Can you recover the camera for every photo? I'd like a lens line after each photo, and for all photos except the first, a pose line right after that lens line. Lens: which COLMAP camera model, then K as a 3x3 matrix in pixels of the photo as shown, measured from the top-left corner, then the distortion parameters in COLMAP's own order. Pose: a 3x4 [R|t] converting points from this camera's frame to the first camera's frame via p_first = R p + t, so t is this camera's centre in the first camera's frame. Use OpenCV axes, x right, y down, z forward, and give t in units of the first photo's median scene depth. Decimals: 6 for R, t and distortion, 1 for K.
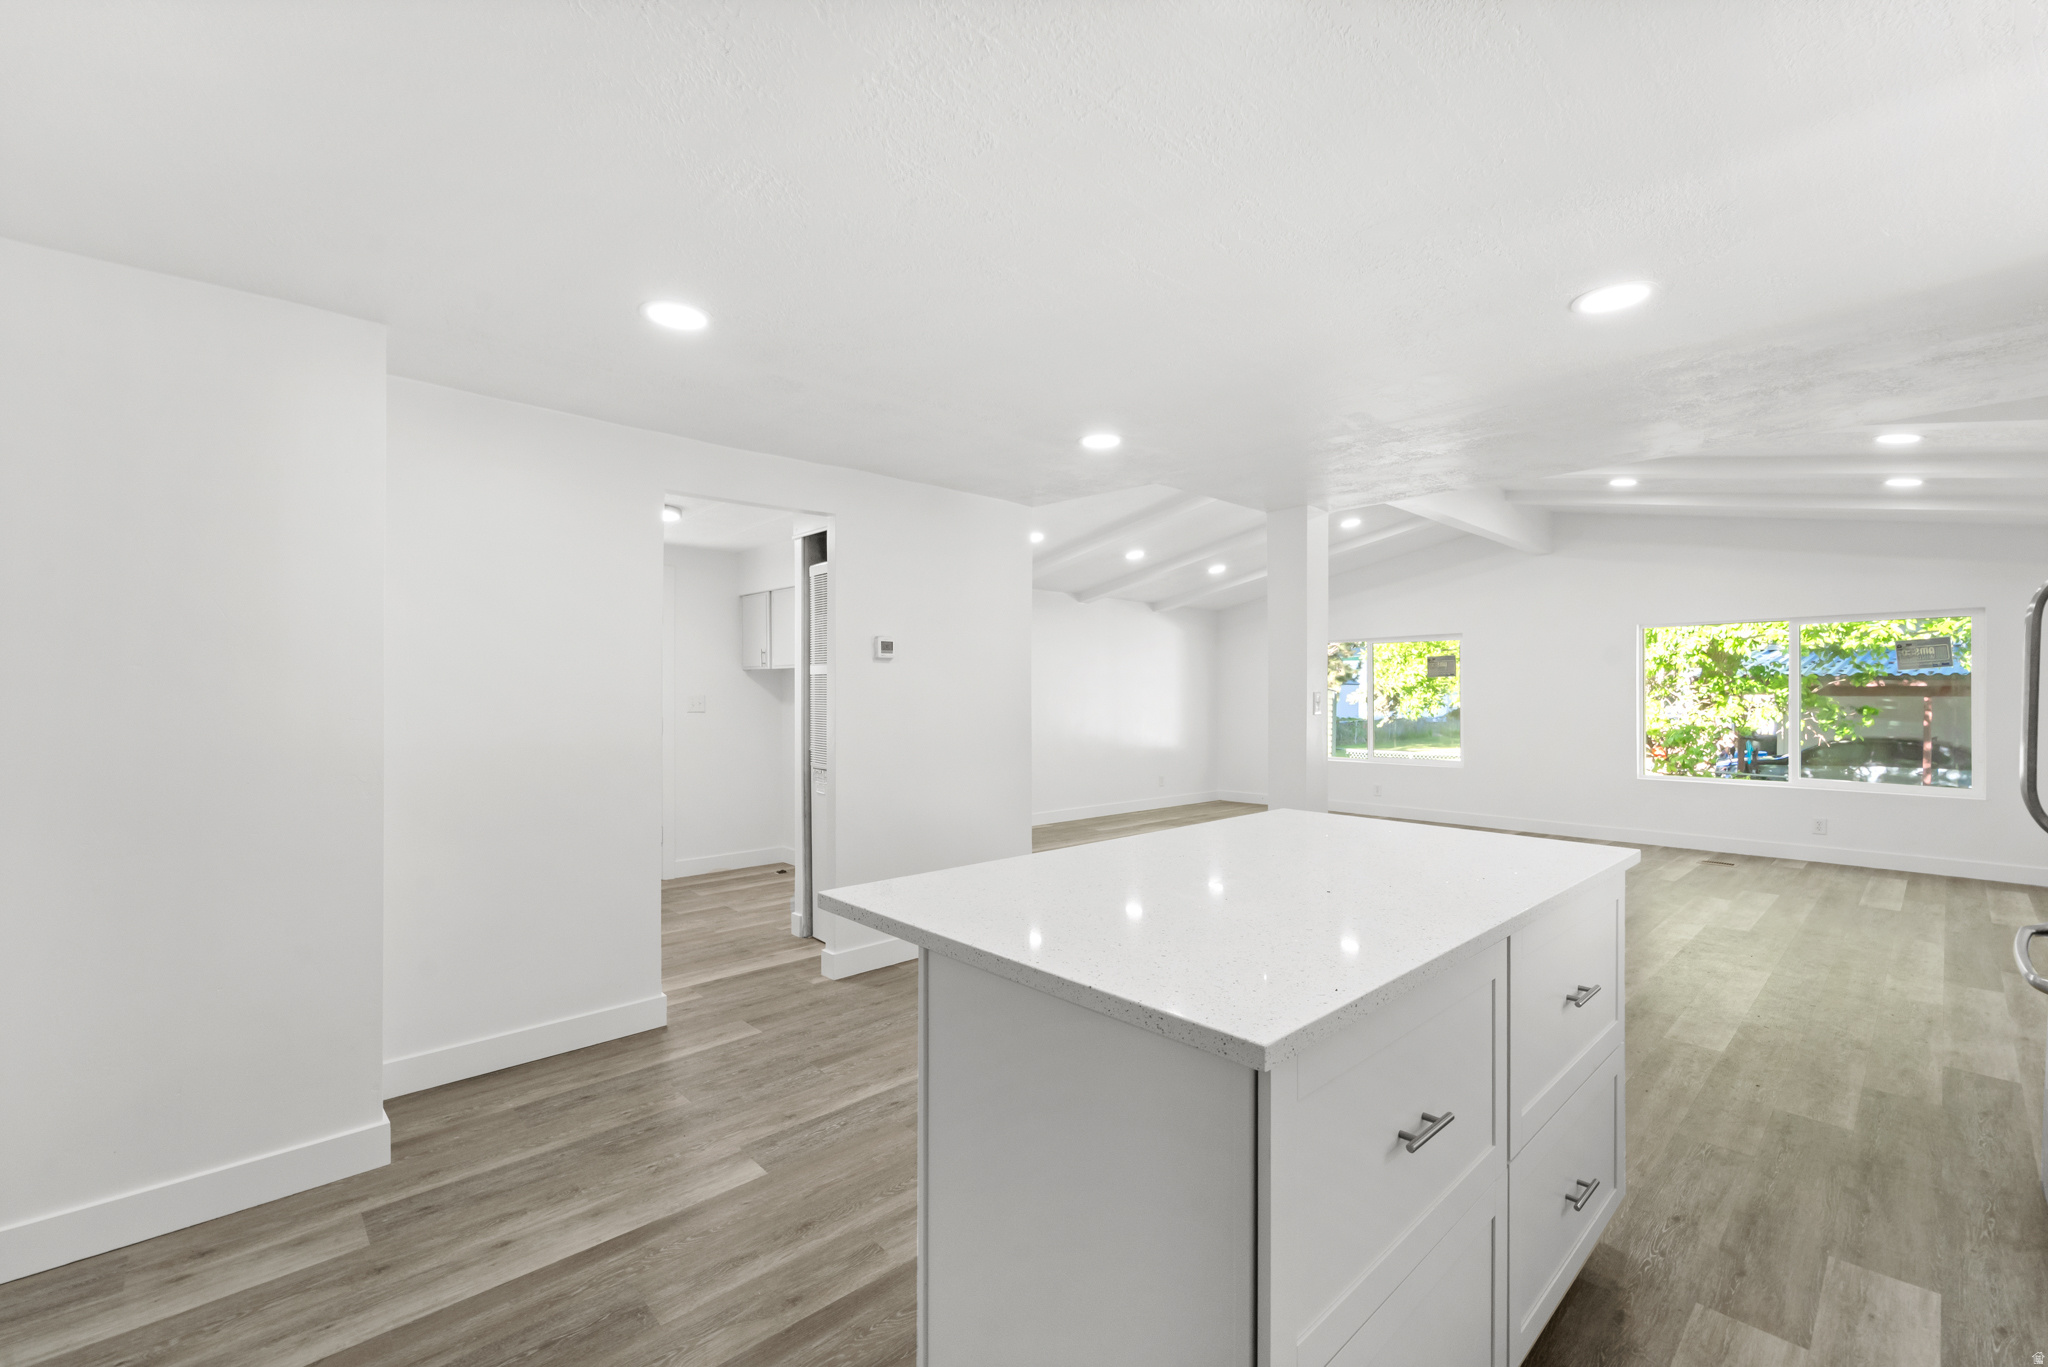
lens RADIAL K [[857.6, 0, 1029.2], [0, 857.6, 670.8], [0, 0, 1]] dist [0.001705, -0.002118]
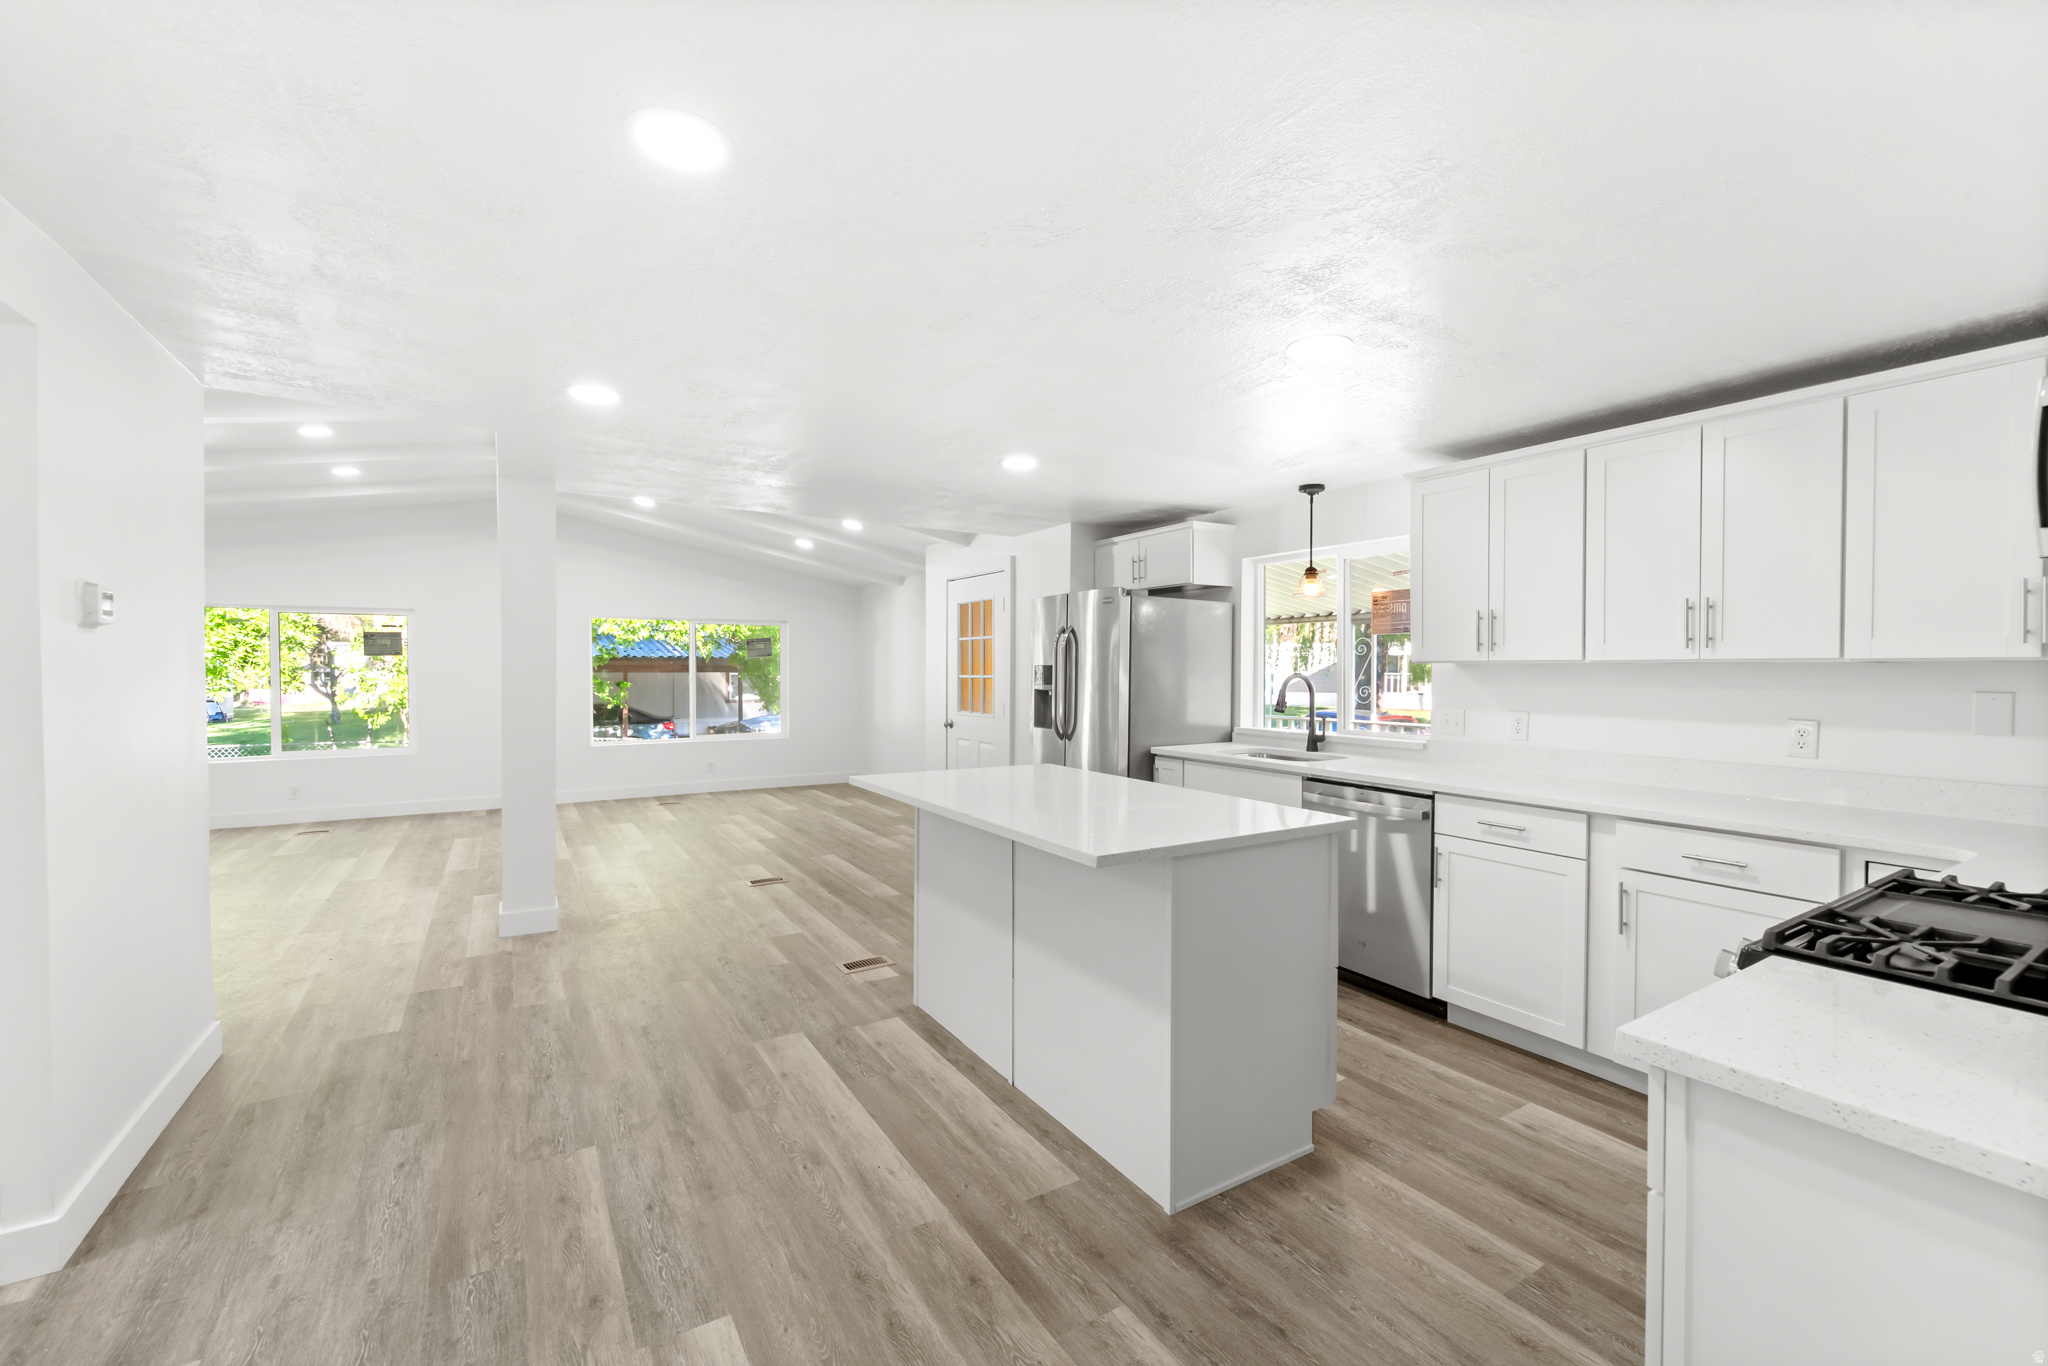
lens RADIAL K [[846.8, 0, 1034.3], [0, 846.8, 682.1], [0, 0, 1]] dist [0.001947, -0.002100]
pose [[0.187618, -0.015243, 0.982124, -0.777411], [-0.023855, 0.999514, 0.020070, -0.006726], [-0.981952, -0.027194, 0.187163, 0.468658]]
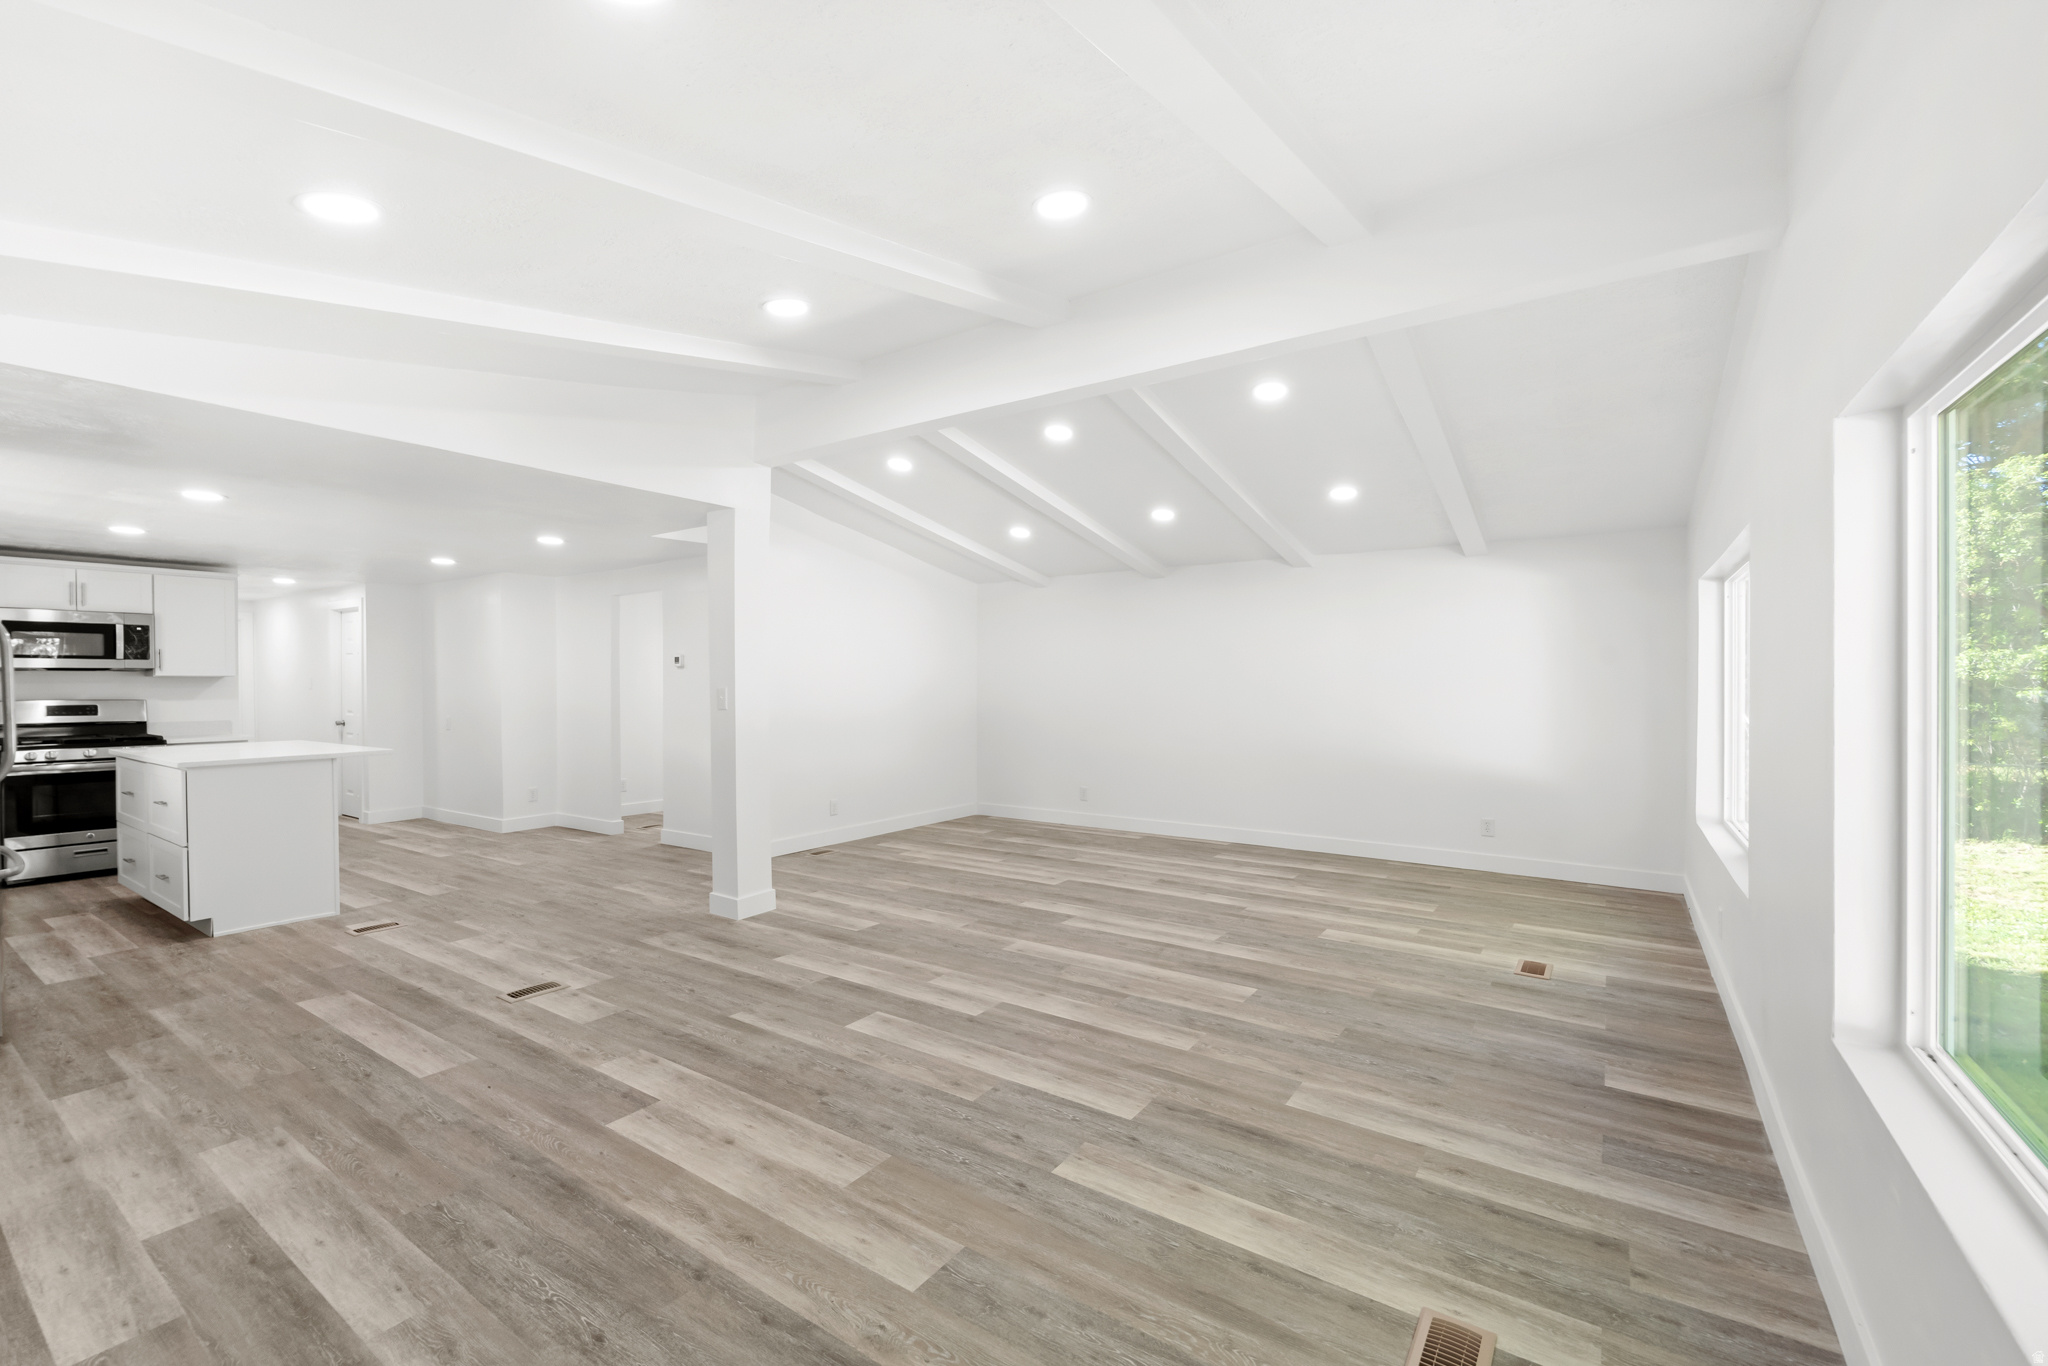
lens RADIAL K [[846.8, 0, 1034.3], [0, 846.8, 682.1], [0, 0, 1]] dist [0.001947, -0.002100]
pose [[0.222637, -0.000960, -0.974901, 2.228415], [0.024552, 0.999688, 0.004623, 0.032677], [0.974592, -0.024965, 0.222591, 1.794967]]
